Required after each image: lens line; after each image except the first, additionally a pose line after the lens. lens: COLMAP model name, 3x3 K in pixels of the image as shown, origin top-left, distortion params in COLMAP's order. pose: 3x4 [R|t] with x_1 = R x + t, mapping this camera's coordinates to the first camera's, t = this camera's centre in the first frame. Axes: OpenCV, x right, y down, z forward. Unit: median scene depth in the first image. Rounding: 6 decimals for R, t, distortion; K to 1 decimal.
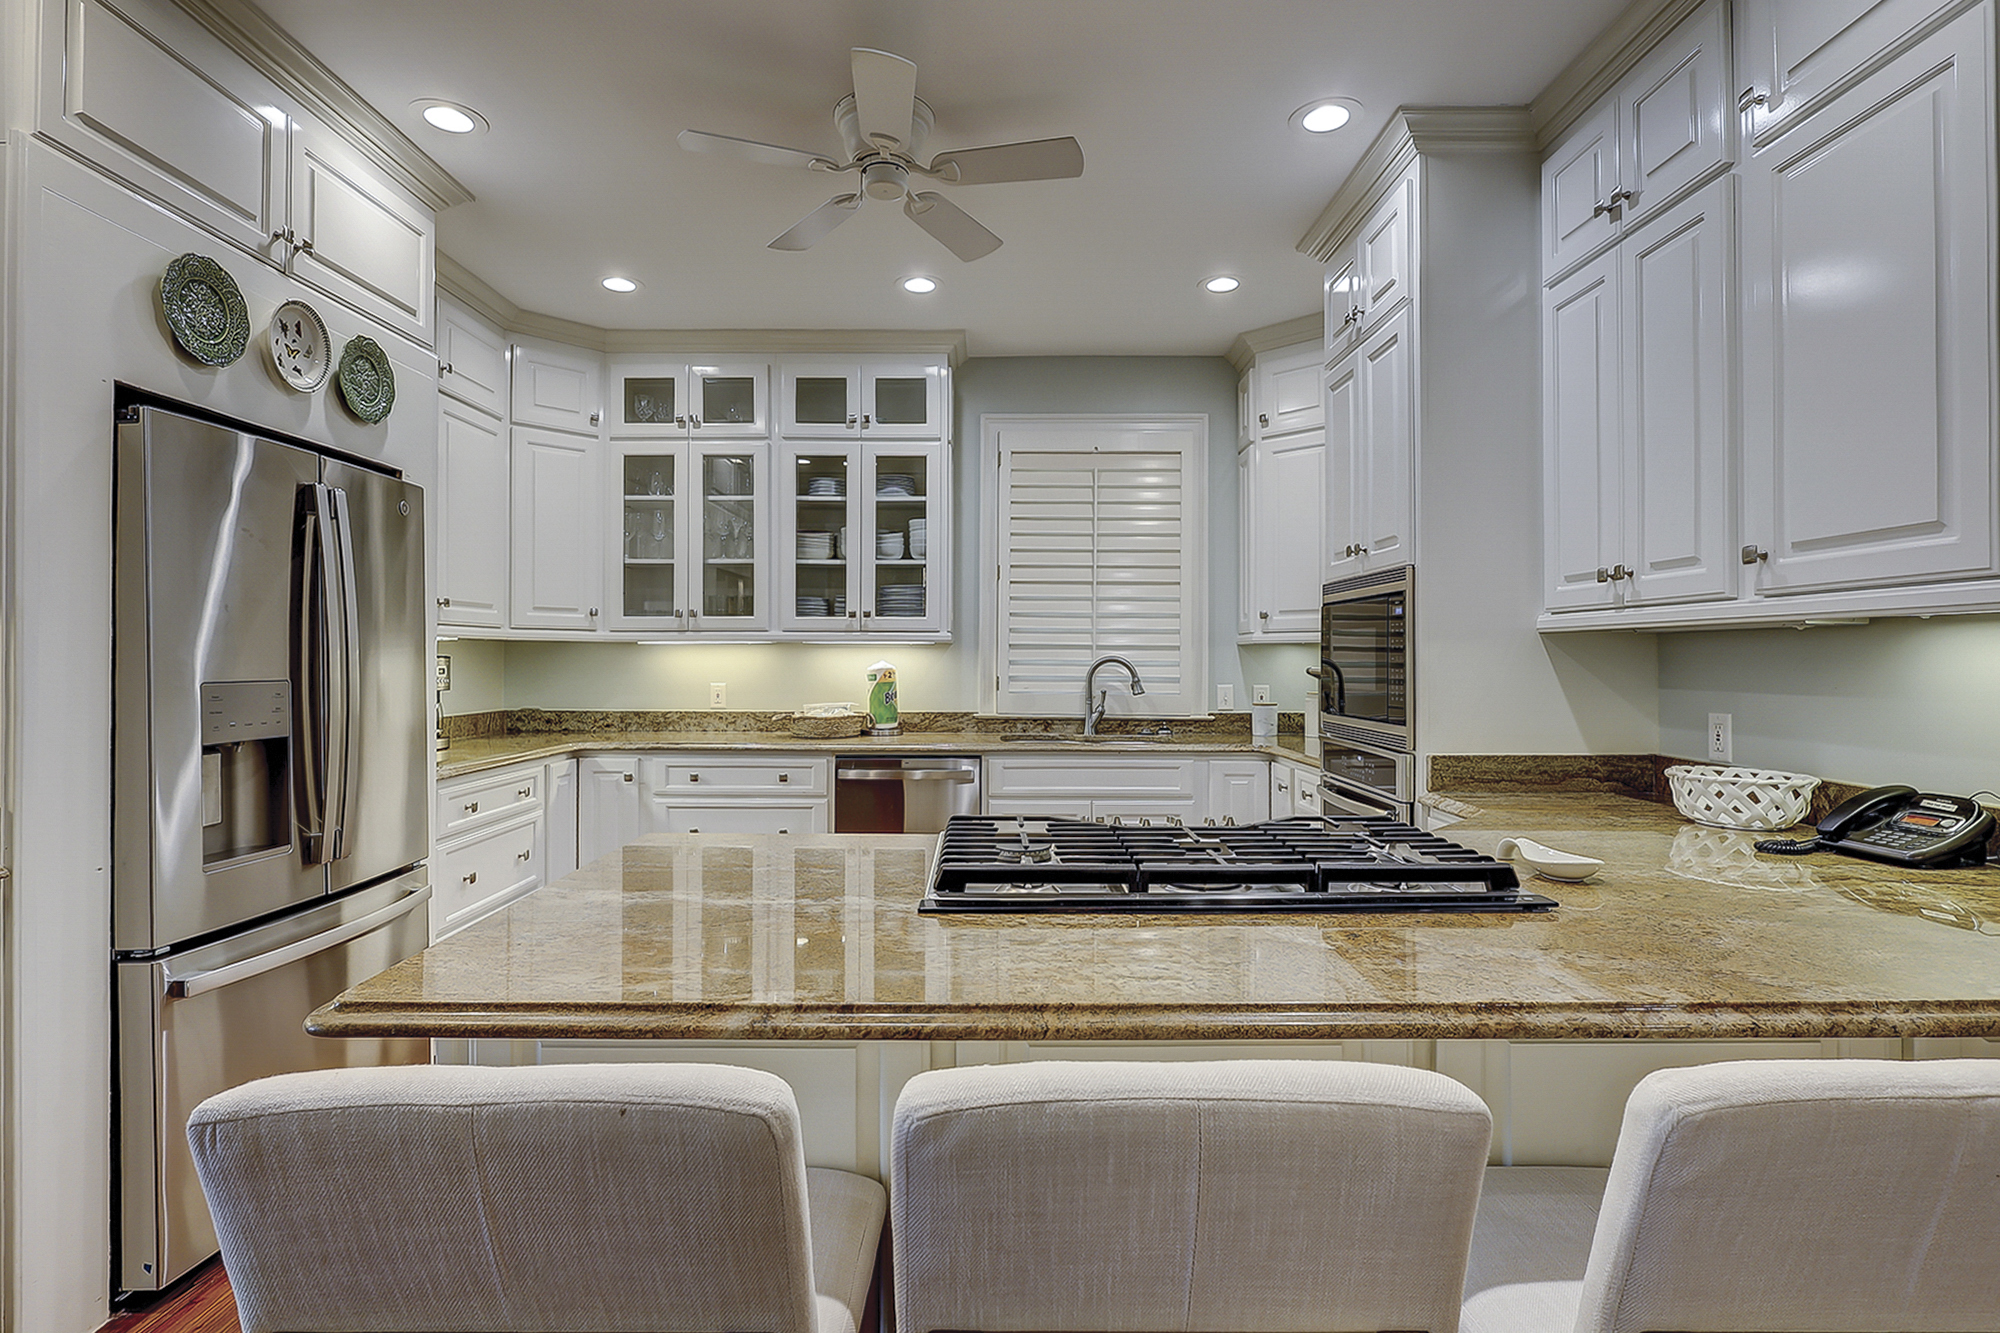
lens RADIAL K [[965.8, 0, 968.5], [0, 965.8, 654.7], [0, 0, 1]] dist [0.000404, -0.000683]
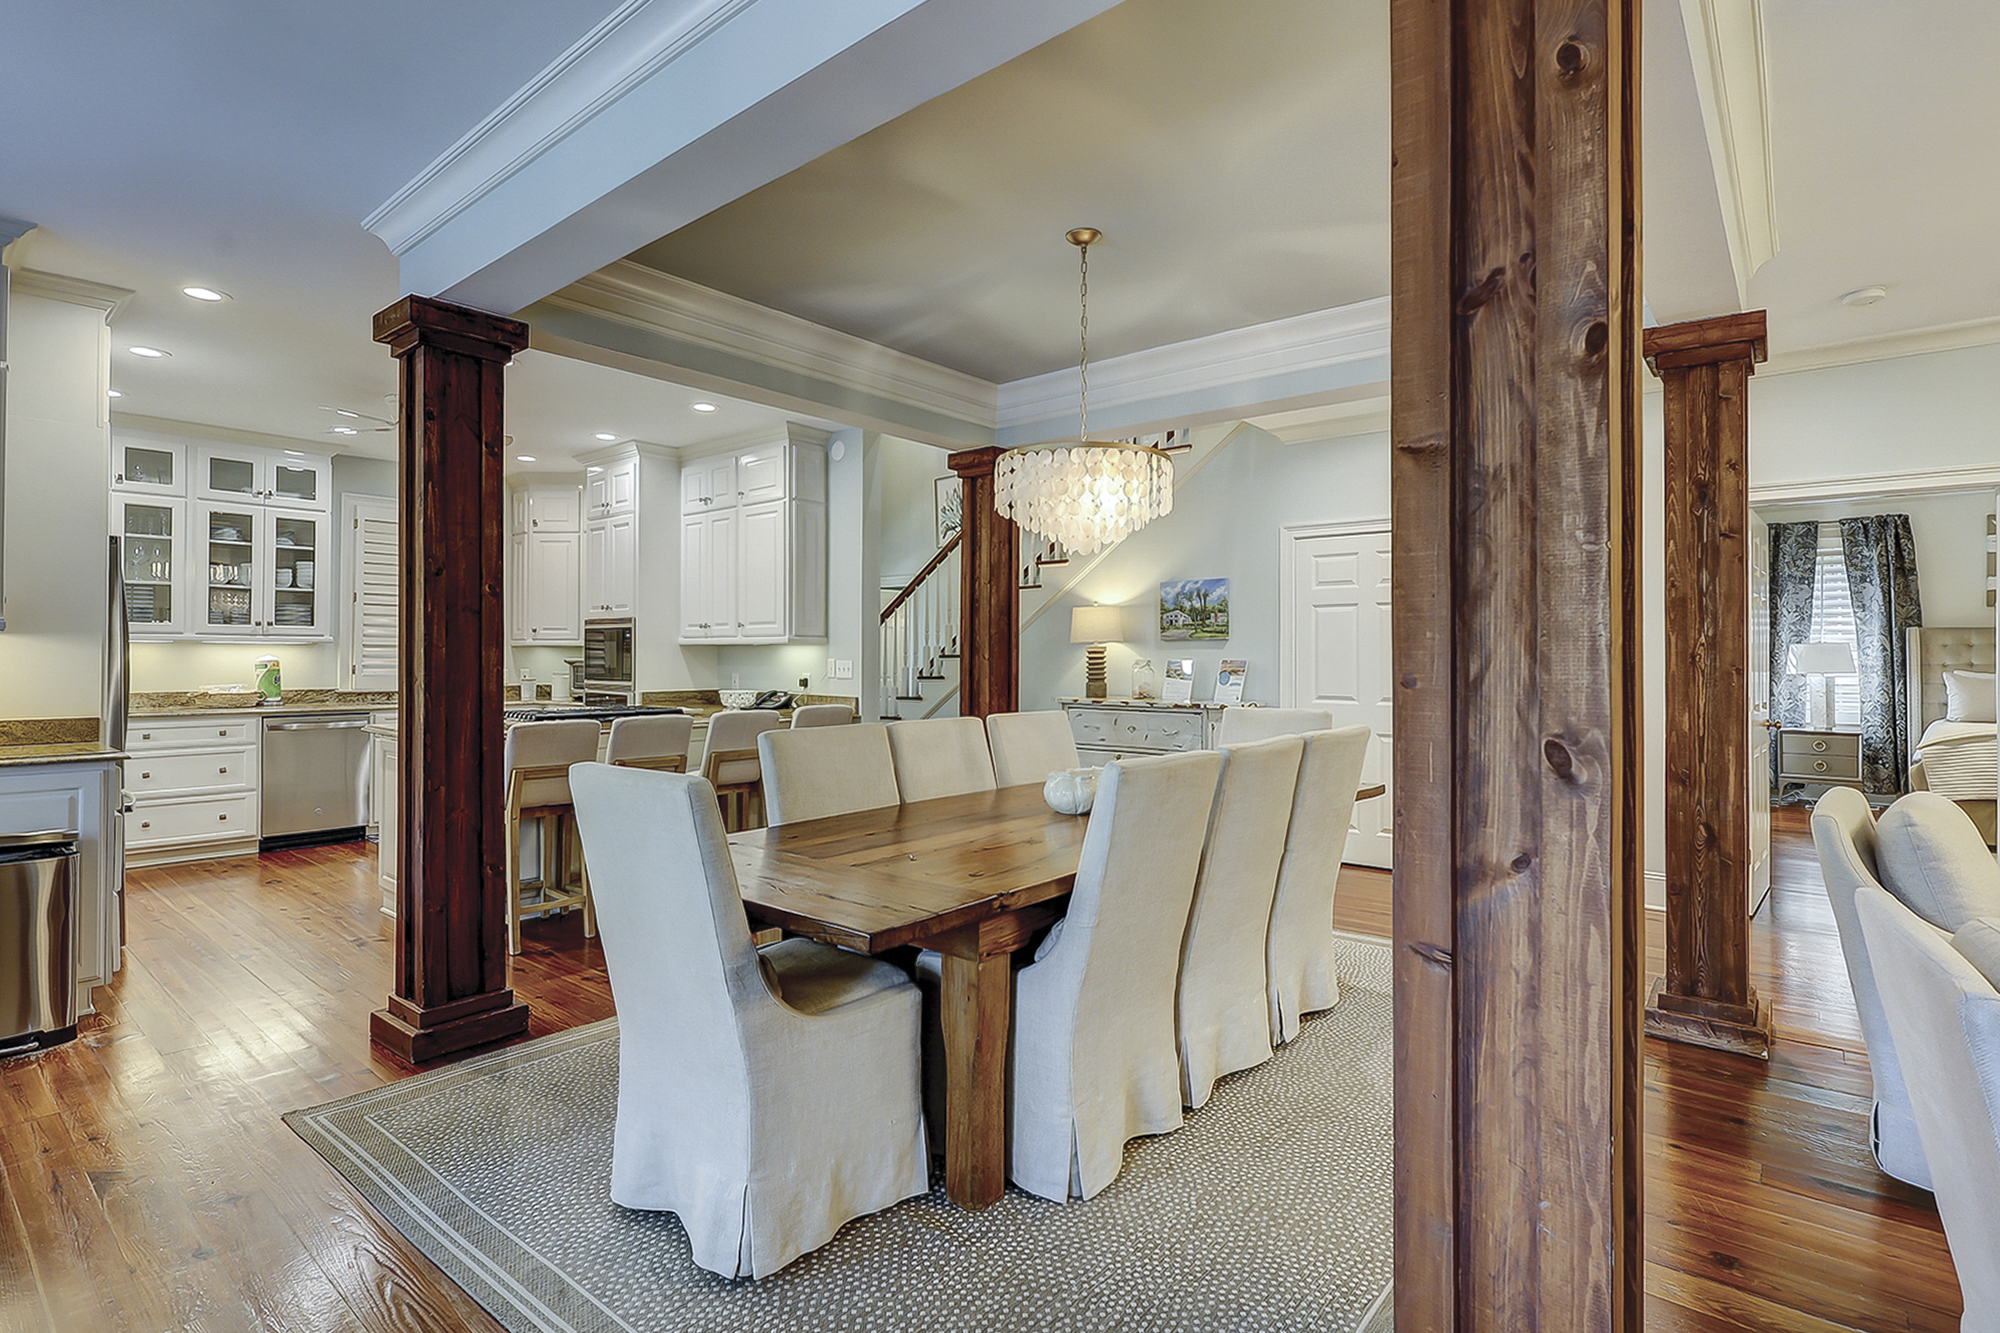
lens RADIAL K [[965.8, 0, 974.2], [0, 965.8, 649.7], [0, 0, 1]] dist [0.000404, -0.000683]
pose [[0.635505, 0.004534, 0.772083, -0.563170], [-0.006377, 0.999979, -0.000623, -0.007399], [-0.772070, -0.004527, 0.635521, -0.783855]]
